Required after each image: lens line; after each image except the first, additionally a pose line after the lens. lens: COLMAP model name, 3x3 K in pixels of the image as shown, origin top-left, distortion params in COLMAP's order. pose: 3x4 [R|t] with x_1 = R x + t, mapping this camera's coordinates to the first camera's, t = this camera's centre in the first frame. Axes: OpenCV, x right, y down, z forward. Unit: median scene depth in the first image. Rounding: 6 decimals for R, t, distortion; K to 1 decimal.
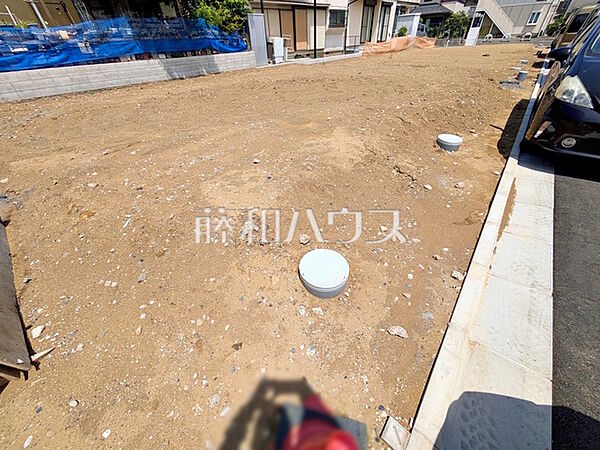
lens RADIAL K [[240.6, 0, 300.0], [0, 240.6, 225.0], [0, 0, 1]] dist [0.005747, -0.000393]
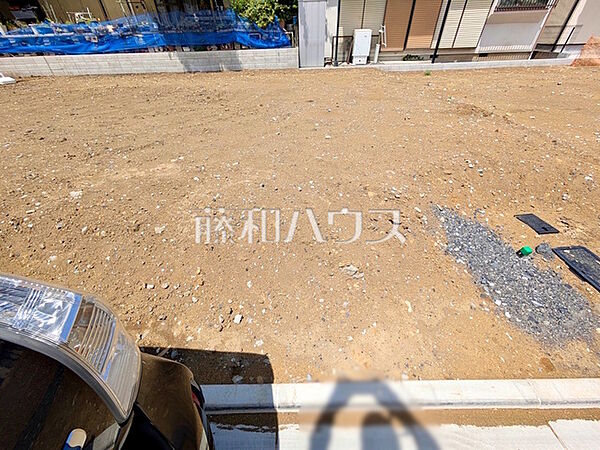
lens RADIAL K [[240.6, 0, 300.0], [0, 240.6, 225.0], [0, 0, 1]] dist [0.005747, -0.000393]
pose [[0.639419, 0.497566, -0.586150, 0.658175], [-0.470555, 0.856163, 0.213453, -0.454603], [0.608047, 0.139330, 0.781579, 0.534448]]
